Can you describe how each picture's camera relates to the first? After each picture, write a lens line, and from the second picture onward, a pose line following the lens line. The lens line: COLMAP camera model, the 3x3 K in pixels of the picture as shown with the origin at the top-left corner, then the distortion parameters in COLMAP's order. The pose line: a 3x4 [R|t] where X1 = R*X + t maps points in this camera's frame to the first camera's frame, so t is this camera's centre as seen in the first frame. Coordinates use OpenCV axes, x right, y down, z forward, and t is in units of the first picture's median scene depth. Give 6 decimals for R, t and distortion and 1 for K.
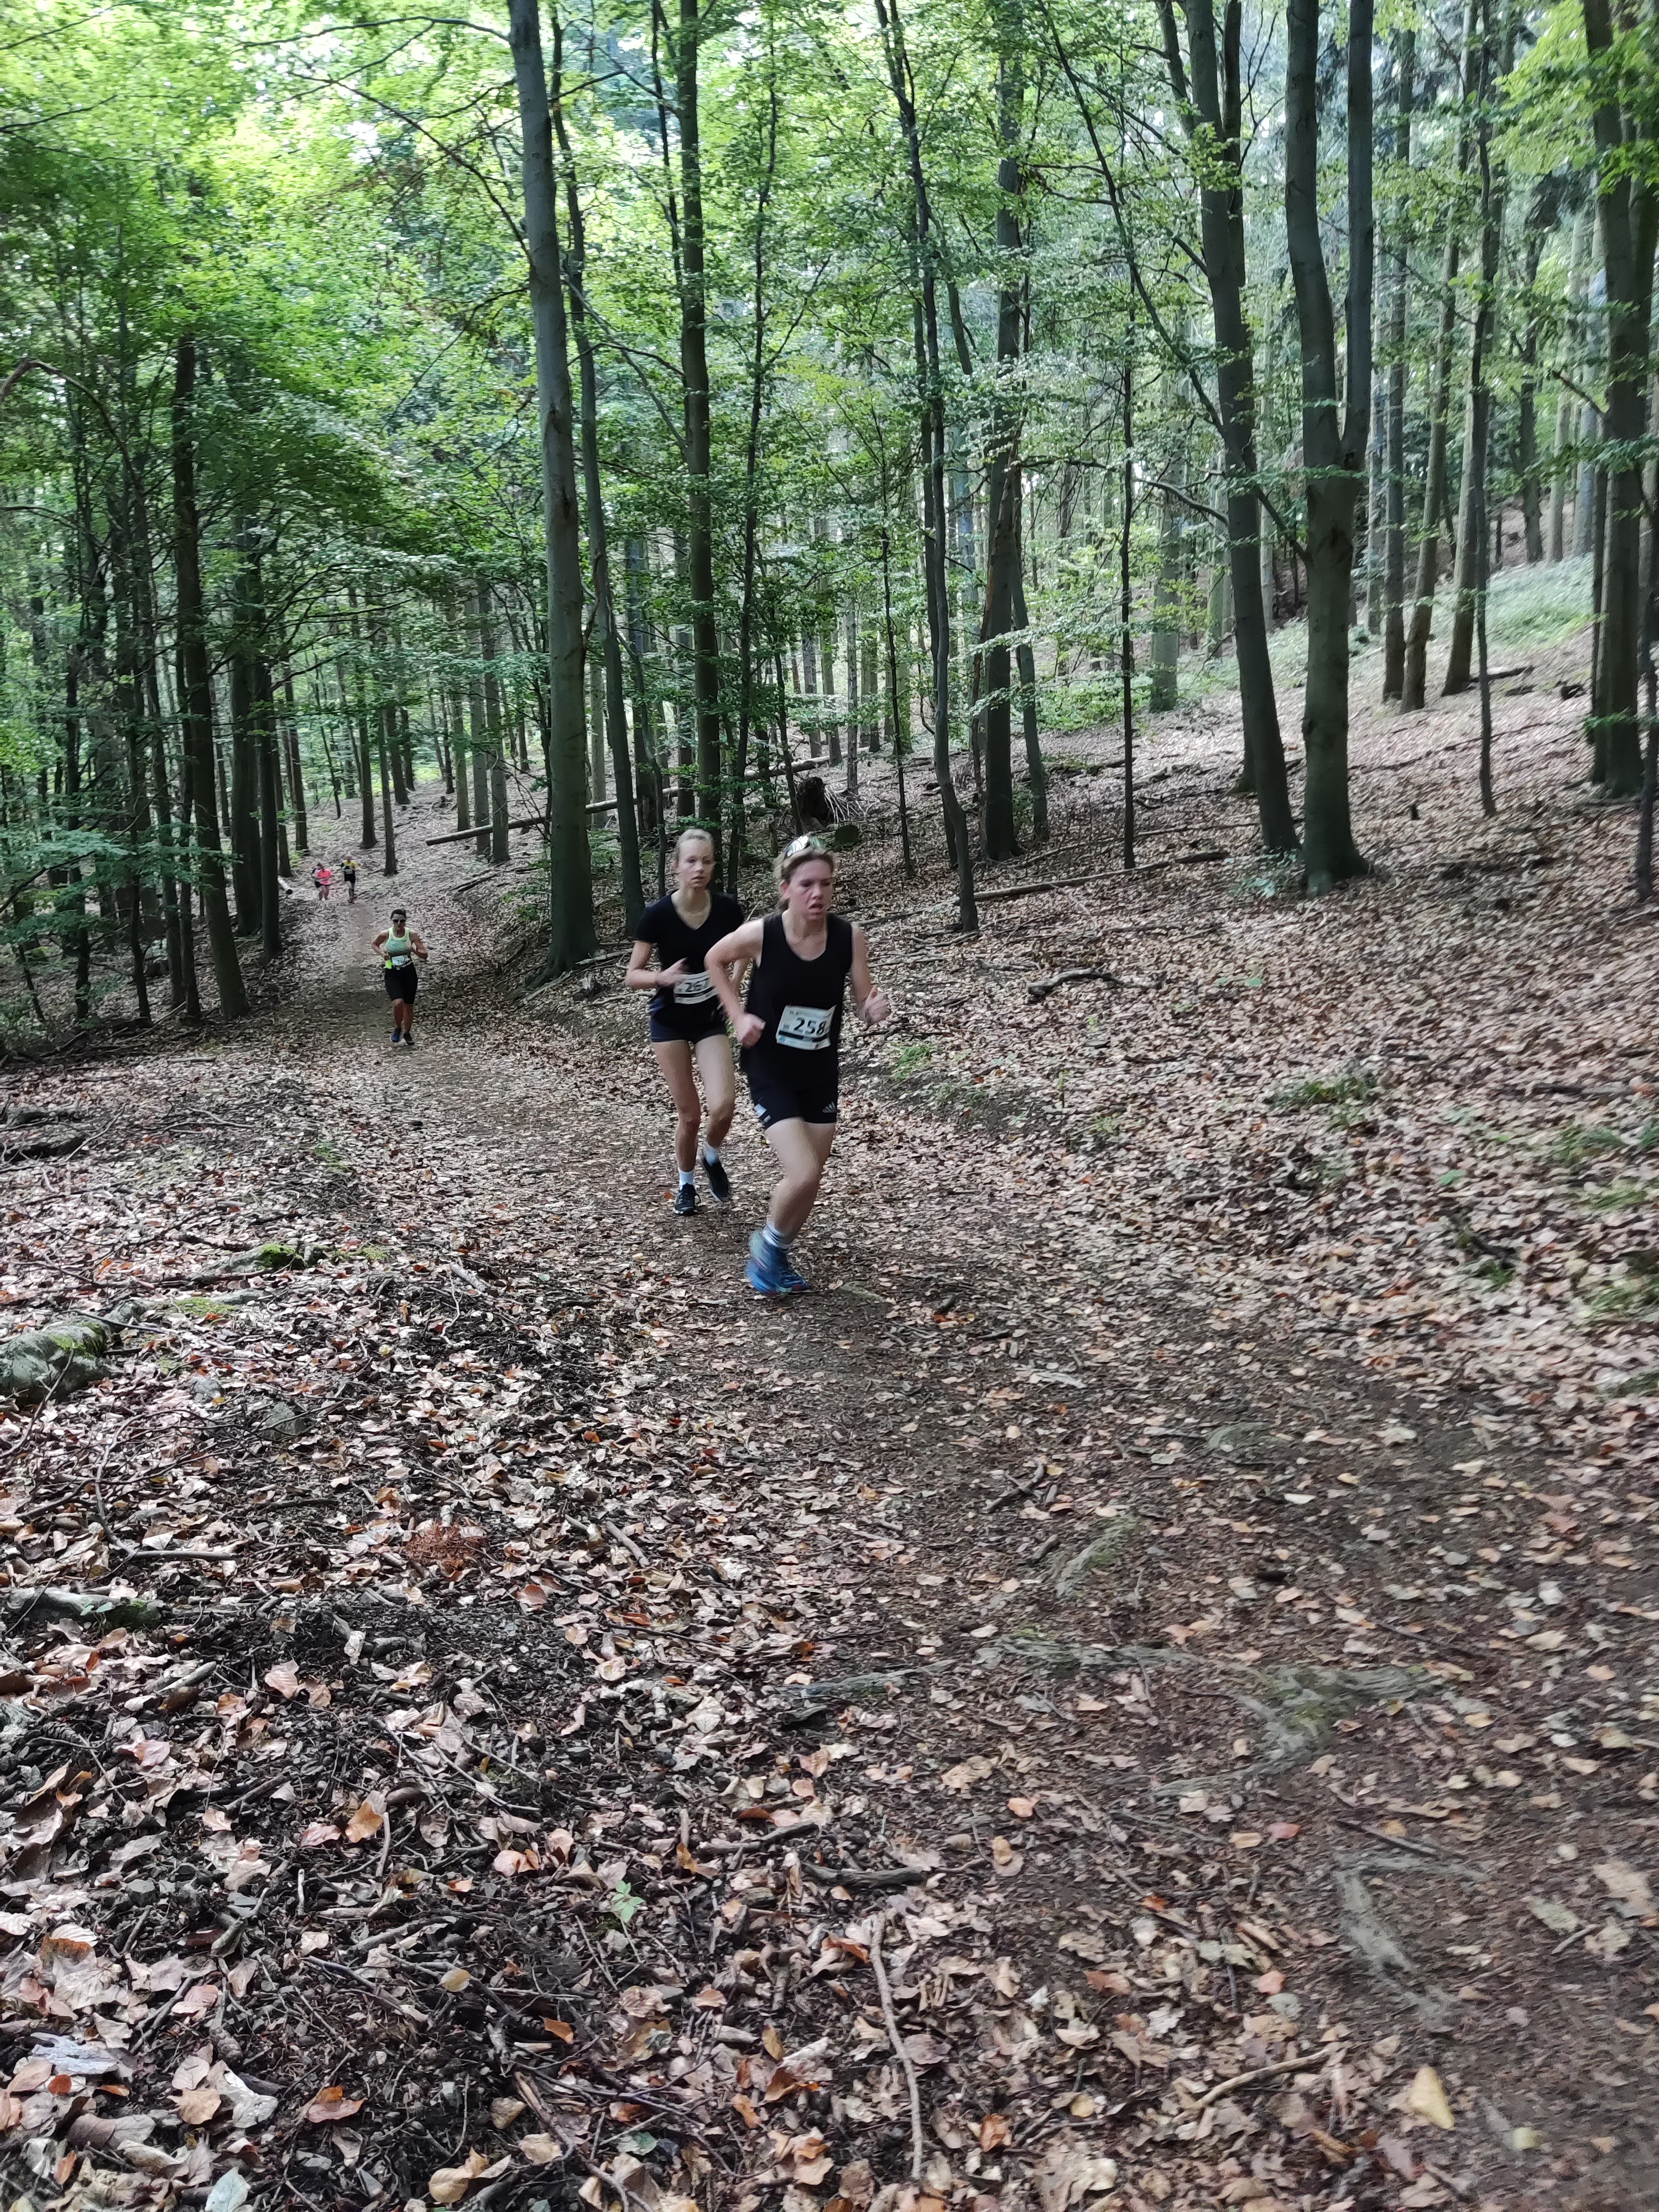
lens RADIAL K [[1614.2, 0, 830.0], [0, 1614.2, 1111.0], [0, 0, 1]] dist [0.088988, -0.098929]
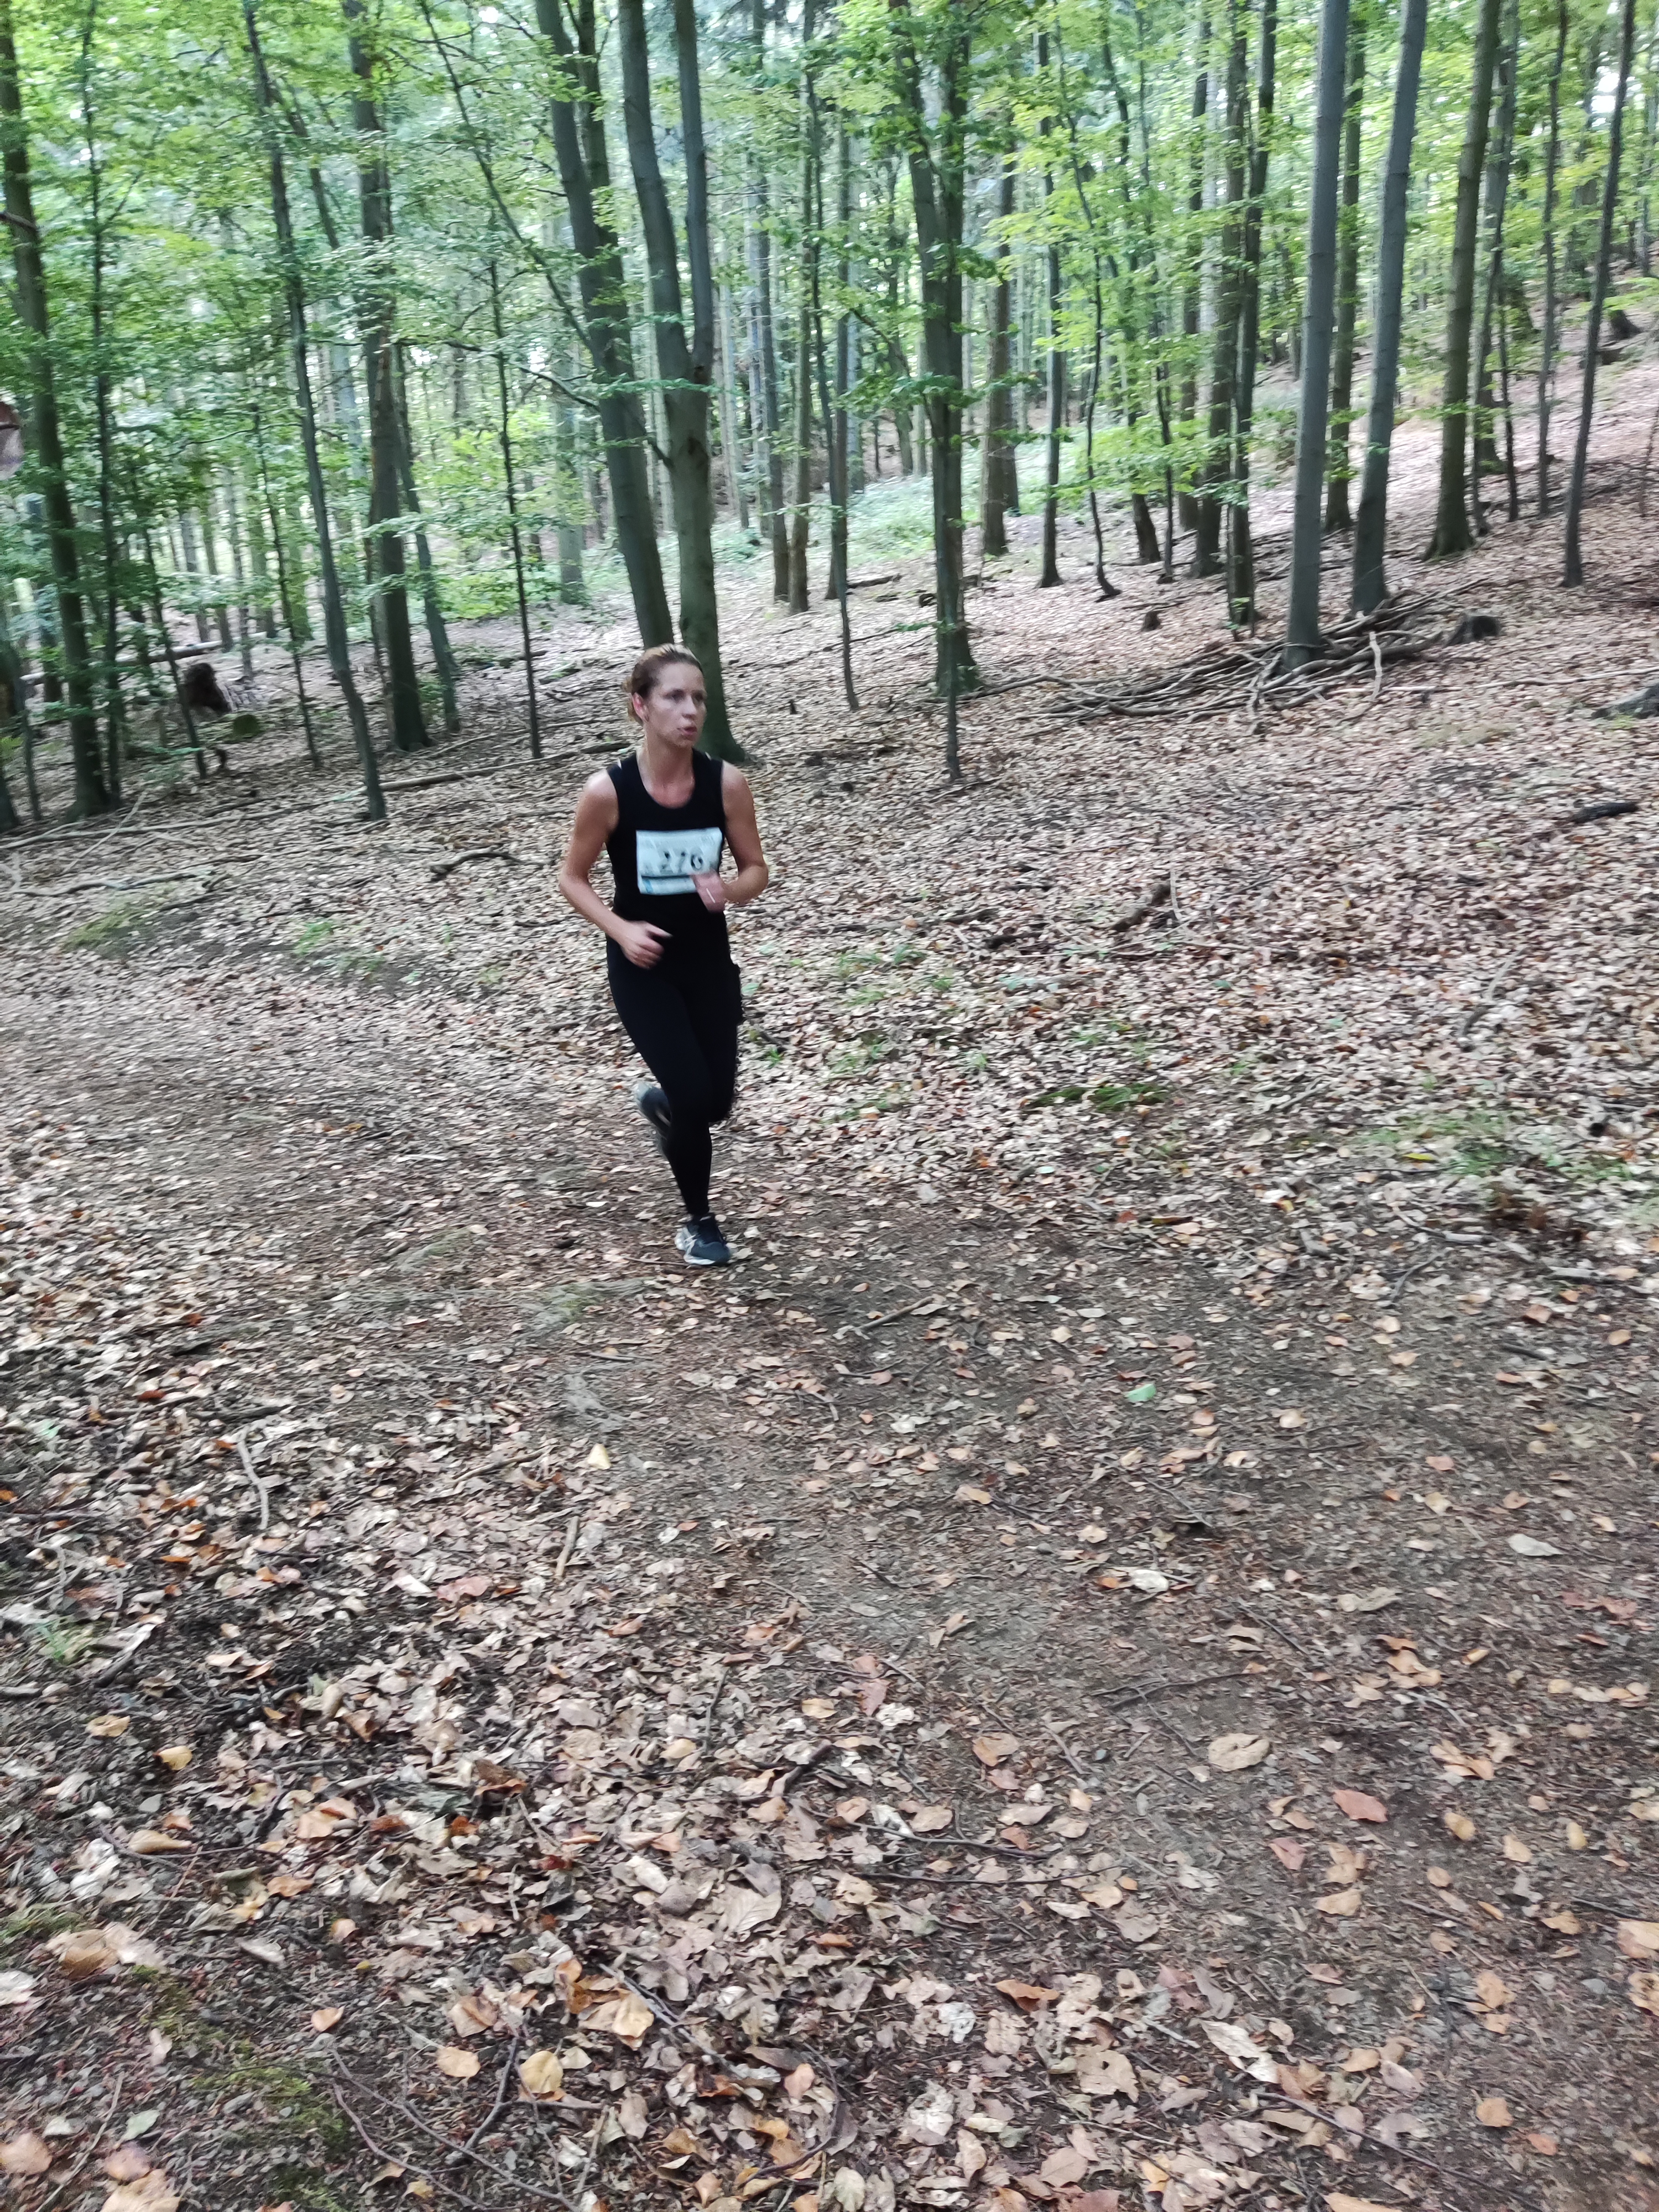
lens RADIAL K [[1637.1, 0, 830.1], [0, 1637.1, 1096.2], [0, 0, 1]] dist [0.115286, -0.140941]
pose [[0.944005, -0.075728, 0.321123, 0.044724], [0.060118, 0.996489, 0.058263, 0.088921], [-0.324408, -0.035696, 0.945244, -0.363337]]
